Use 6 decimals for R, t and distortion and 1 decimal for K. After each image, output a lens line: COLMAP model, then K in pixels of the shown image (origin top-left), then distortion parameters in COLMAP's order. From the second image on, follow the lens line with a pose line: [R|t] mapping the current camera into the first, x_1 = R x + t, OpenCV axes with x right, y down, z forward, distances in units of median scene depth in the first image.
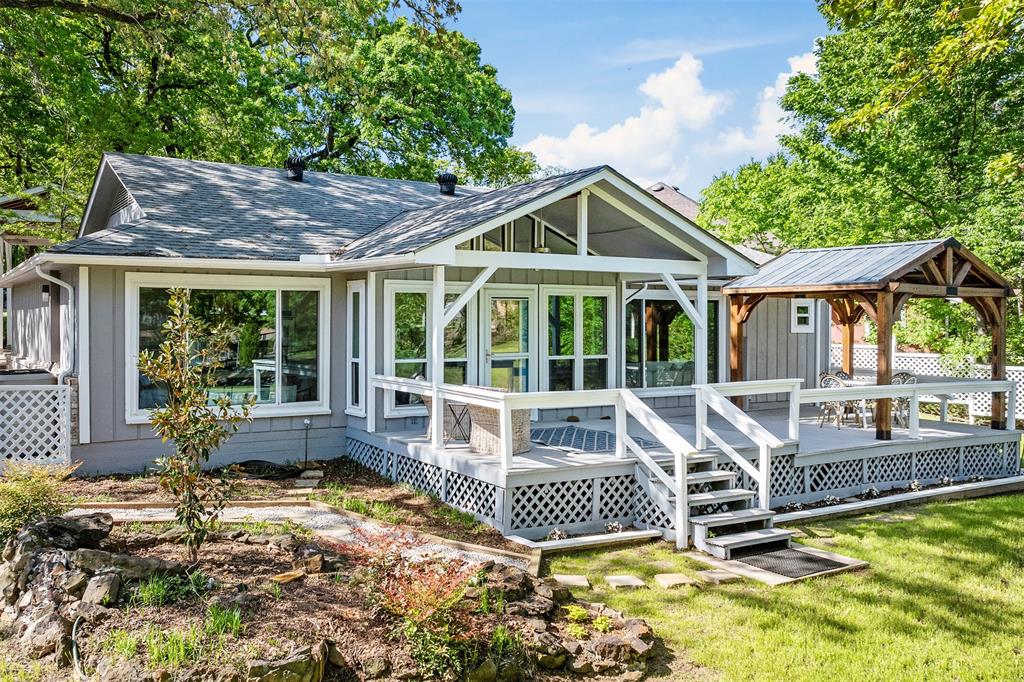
lens RADIAL K [[939.2, 0, 512.0], [0, 939.2, 341.0], [0, 0, 1]] dist [-0.062899, -0.005034]
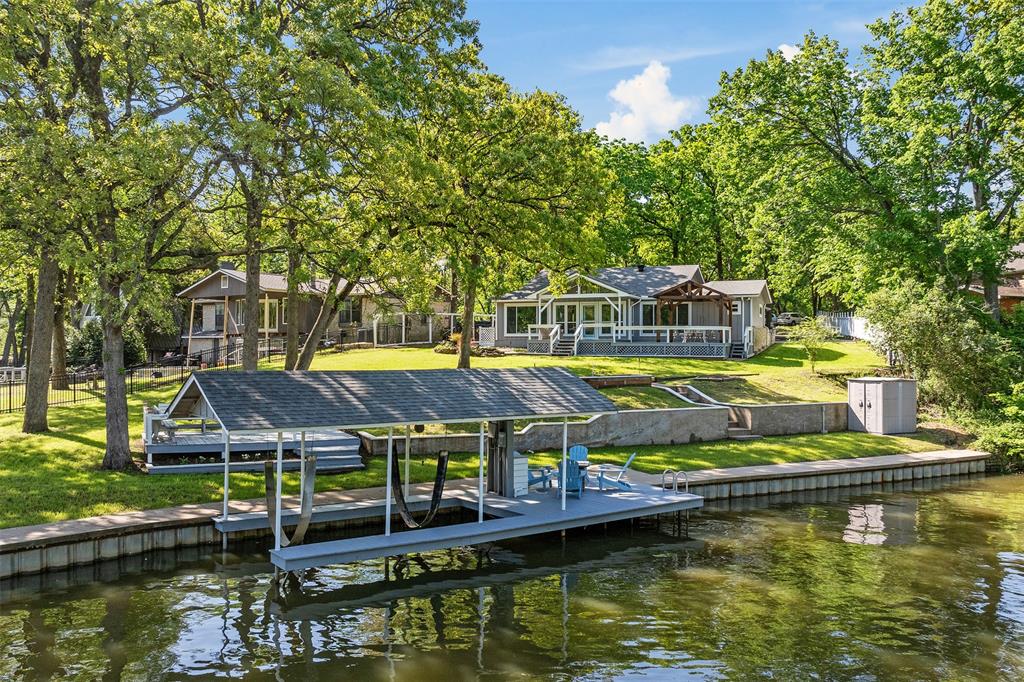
lens RADIAL K [[939.2, 0, 512.0], [0, 939.2, 341.0], [0, 0, 1]] dist [-0.062899, -0.005034]
pose [[0.579048, -0.014729, -0.815161, 2.985276], [-0.017242, 0.999392, -0.030305, 0.221769], [0.815111, 0.031603, 0.578442, -1.456331]]
